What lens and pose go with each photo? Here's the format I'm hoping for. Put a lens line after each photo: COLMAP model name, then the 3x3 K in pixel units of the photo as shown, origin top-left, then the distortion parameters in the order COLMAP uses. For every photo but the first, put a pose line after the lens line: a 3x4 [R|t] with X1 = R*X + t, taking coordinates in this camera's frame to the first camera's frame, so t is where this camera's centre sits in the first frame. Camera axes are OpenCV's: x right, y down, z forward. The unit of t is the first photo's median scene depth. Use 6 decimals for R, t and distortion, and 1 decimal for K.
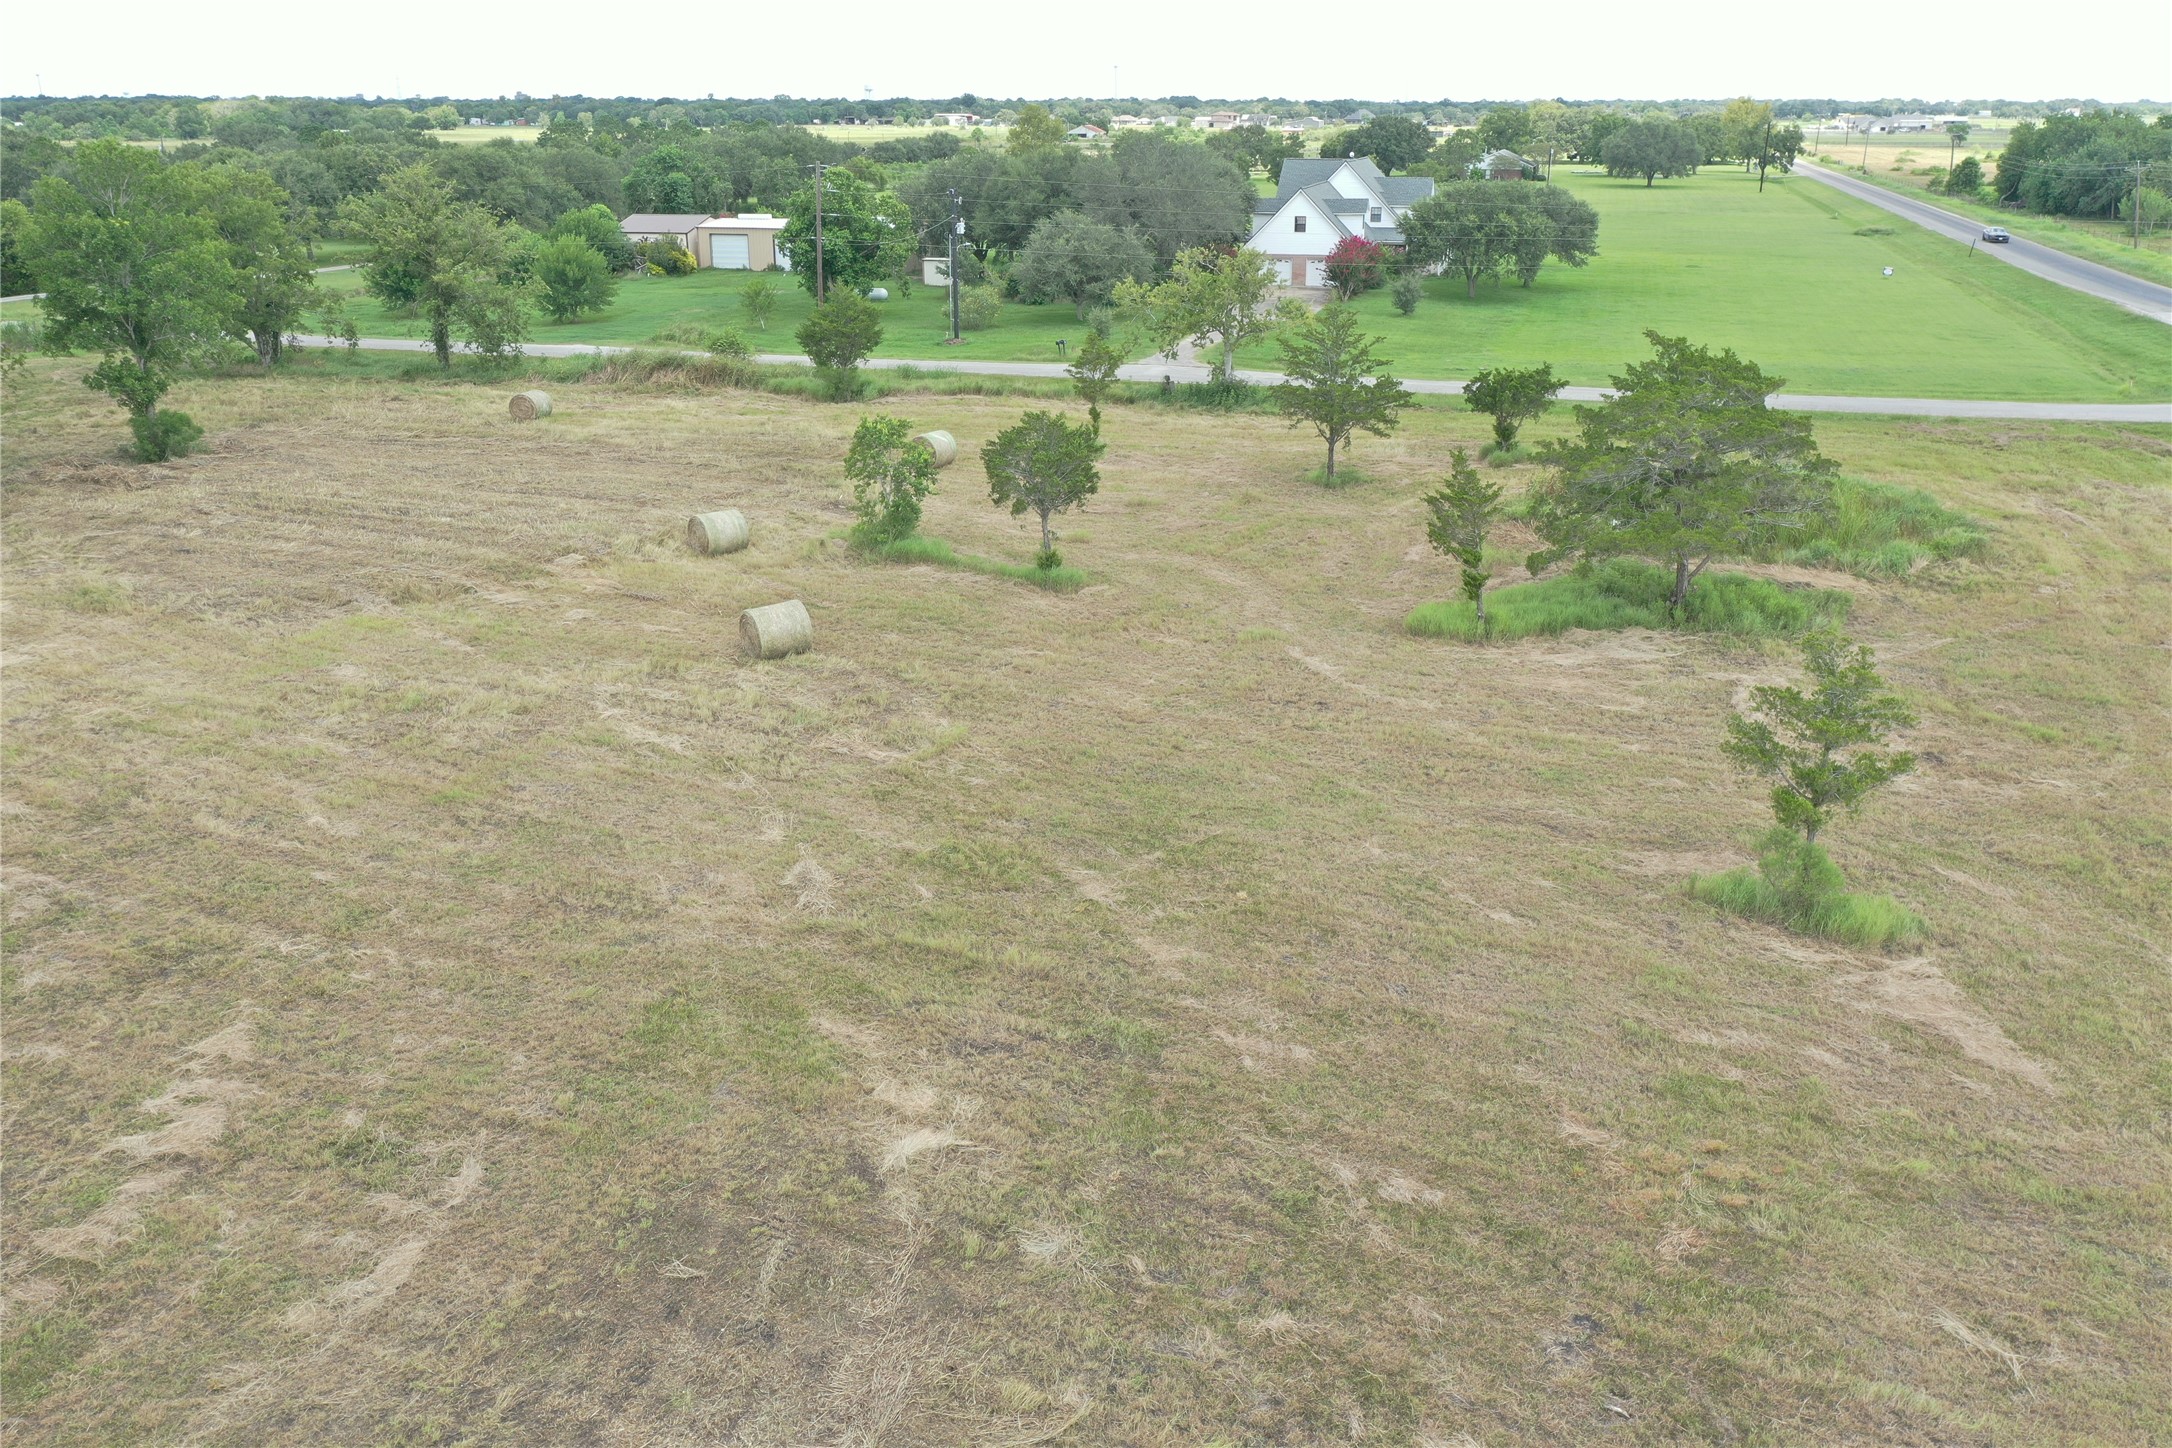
lens RADIAL K [[1723.3, 0, 1086.0], [0, 1723.3, 724.0], [0, 0, 1]] dist [0.002959, -0.005098]
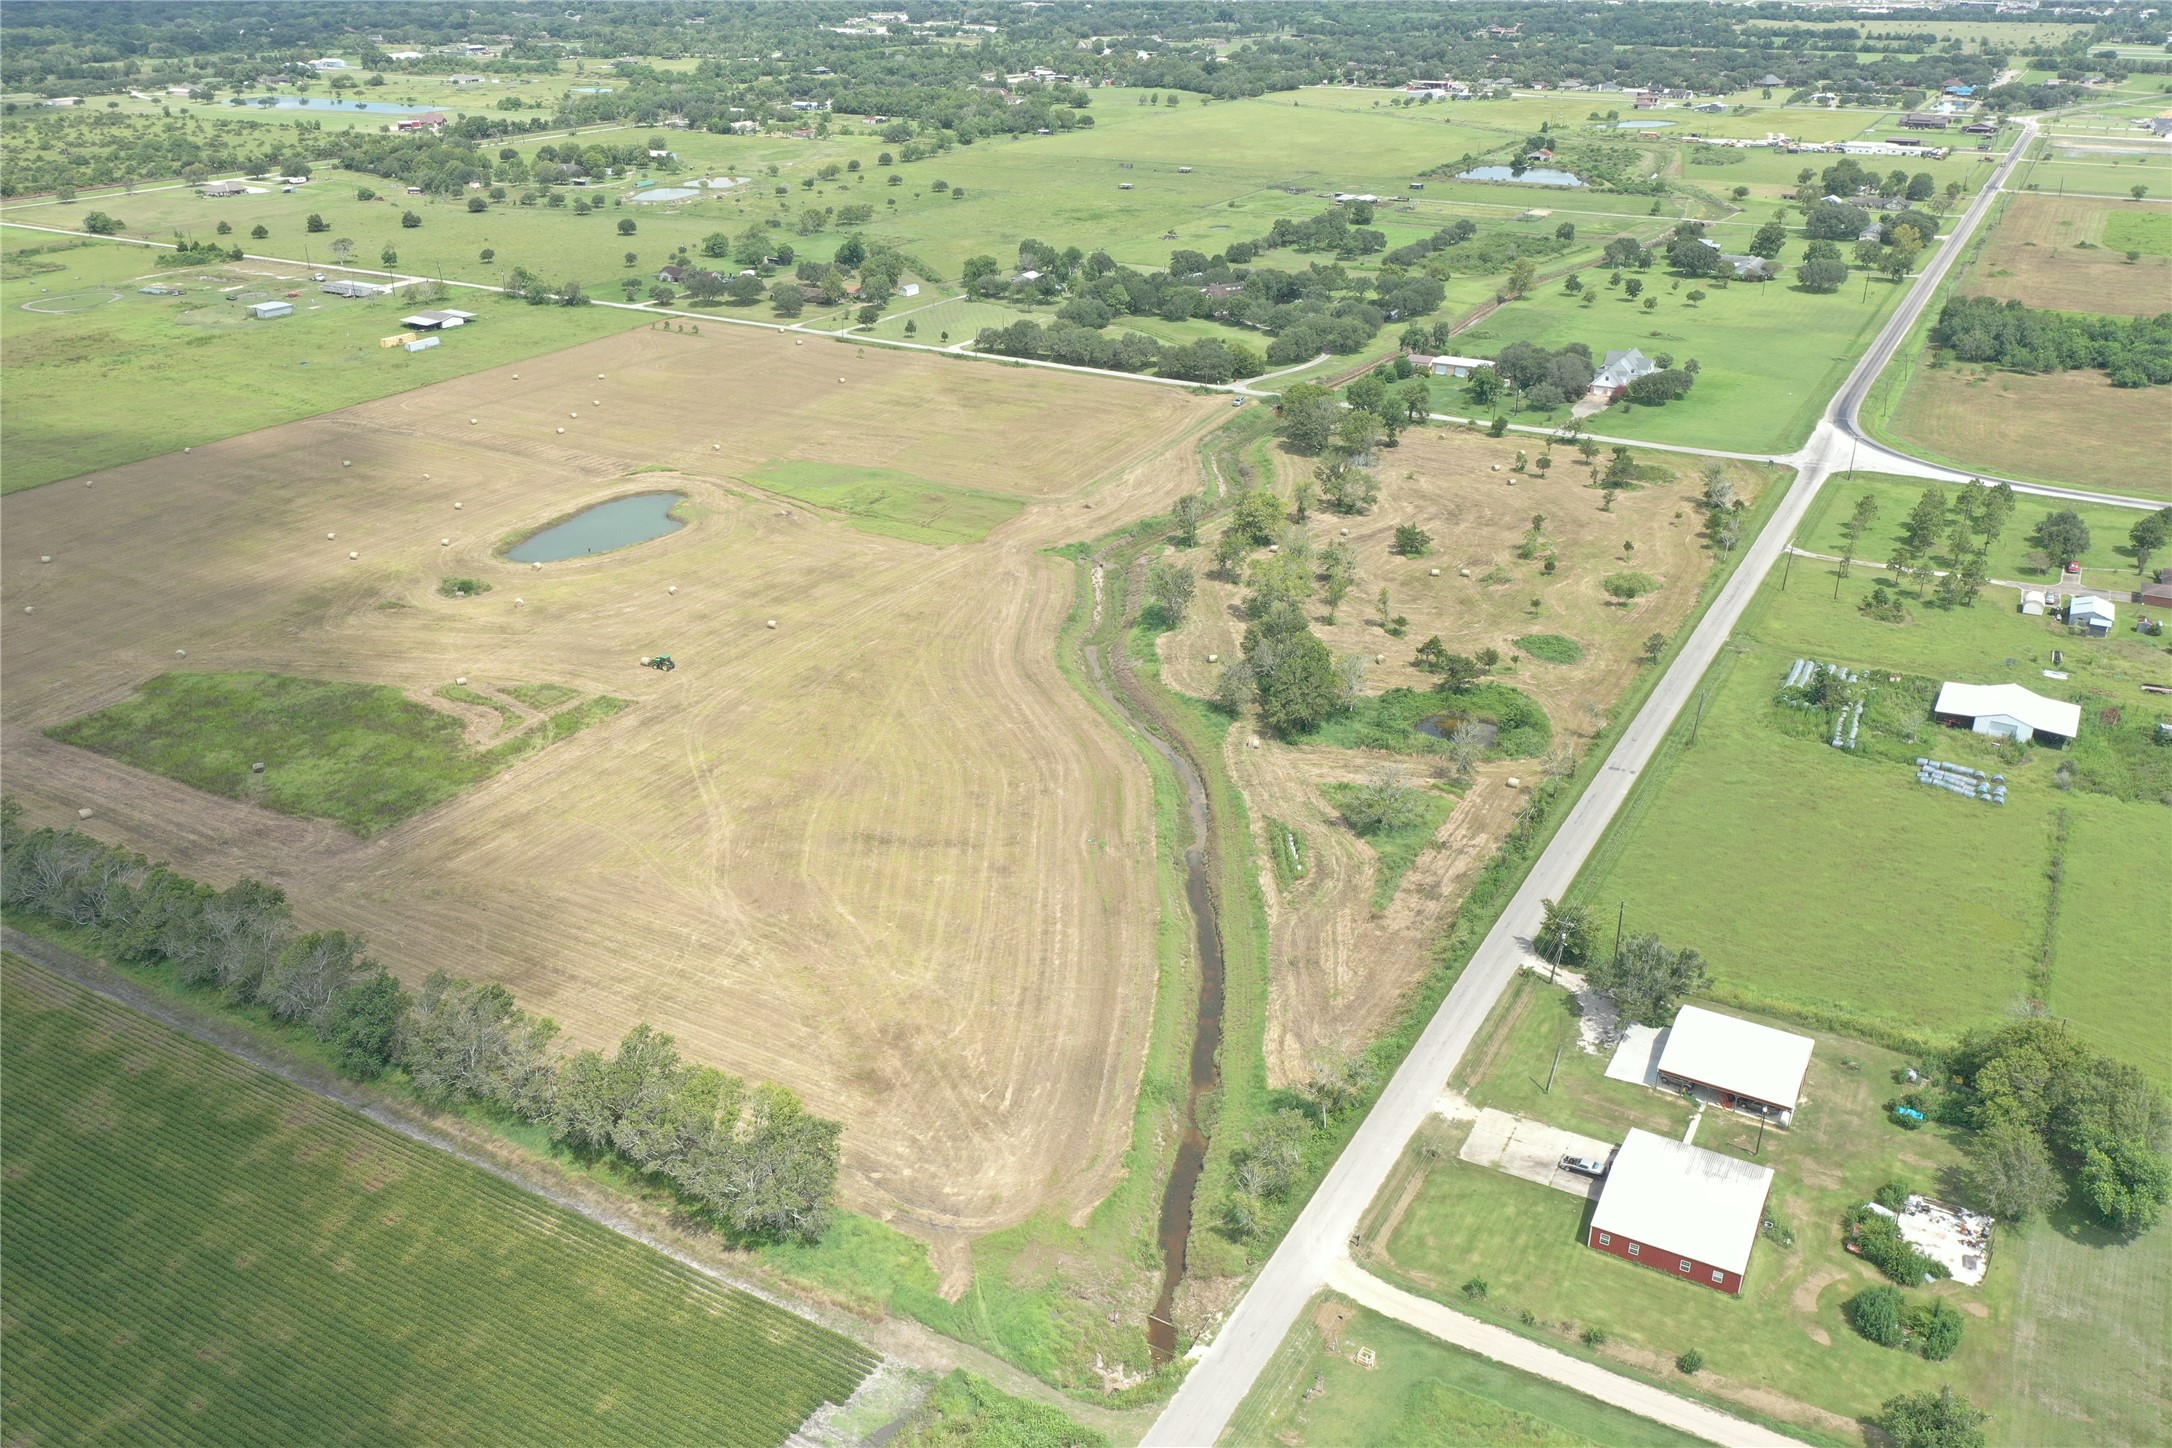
lens RADIAL K [[1723.3, 0, 1086.0], [0, 1723.3, 724.0], [0, 0, 1]] dist [0.002959, -0.005098]
pose [[0.973725, 0.094367, -0.207256, -0.180222], [-0.075751, 0.992494, 0.096006, 0.248040], [0.214761, -0.077784, 0.973564, -4.111029]]
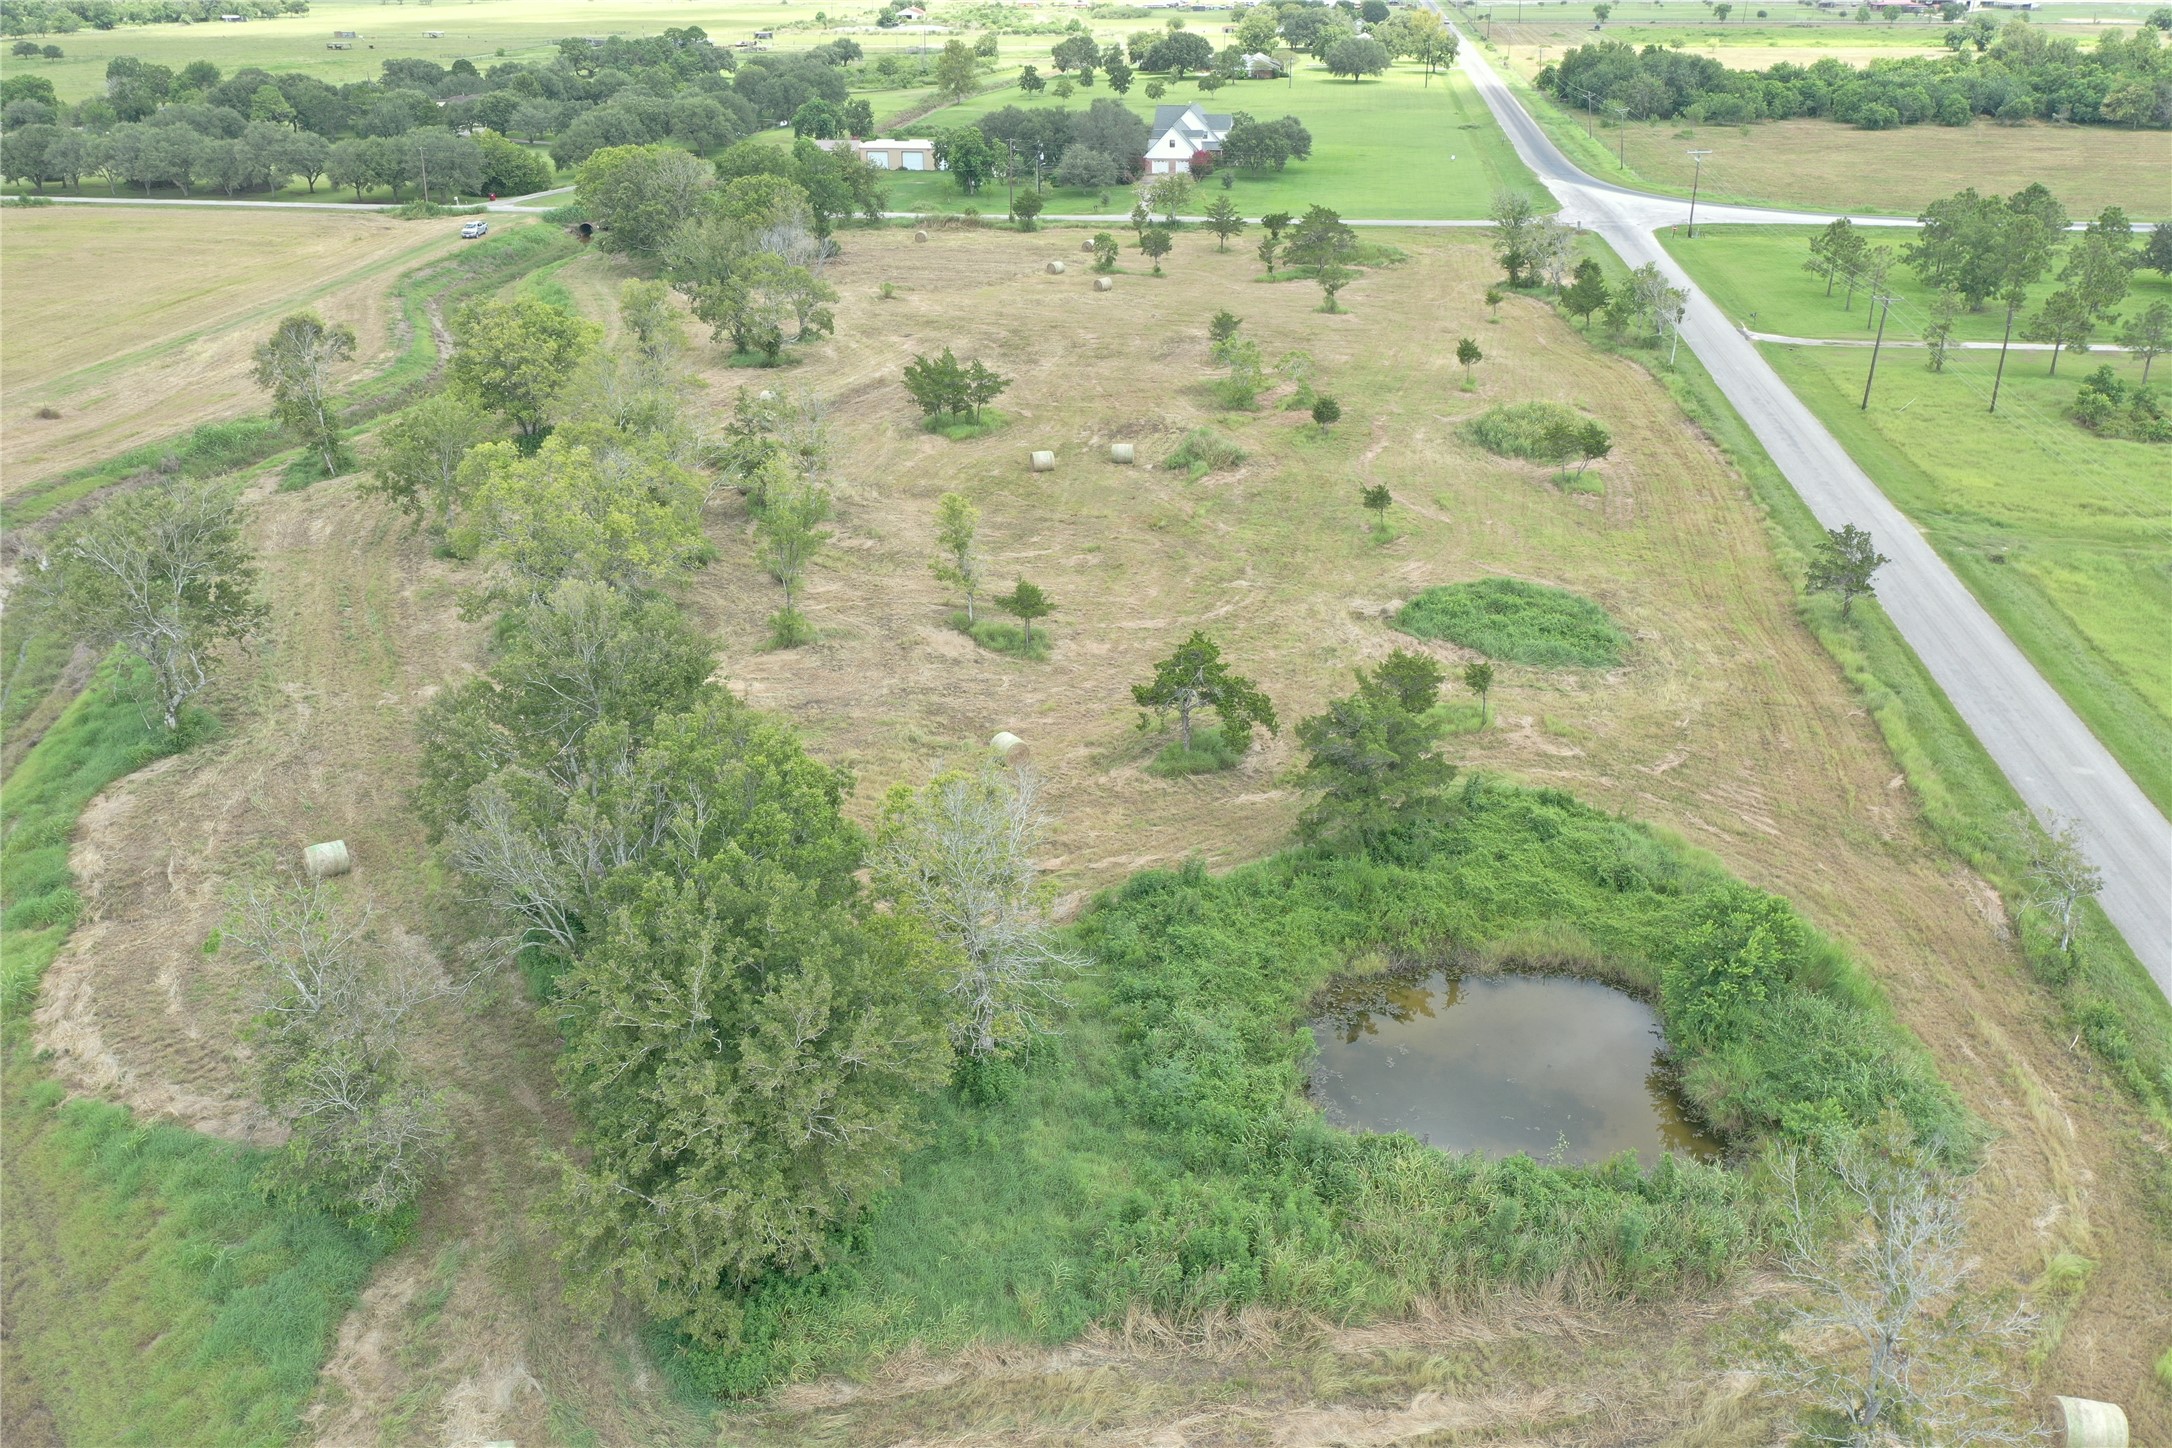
lens RADIAL K [[1723.3, 0, 1086.0], [0, 1723.3, 724.0], [0, 0, 1]] dist [0.002959, -0.005098]
pose [[0.990303, -0.063014, 0.123813, -0.400268], [0.052315, 0.994759, 0.087846, 0.312946], [-0.128700, -0.080517, 0.988409, -1.571024]]
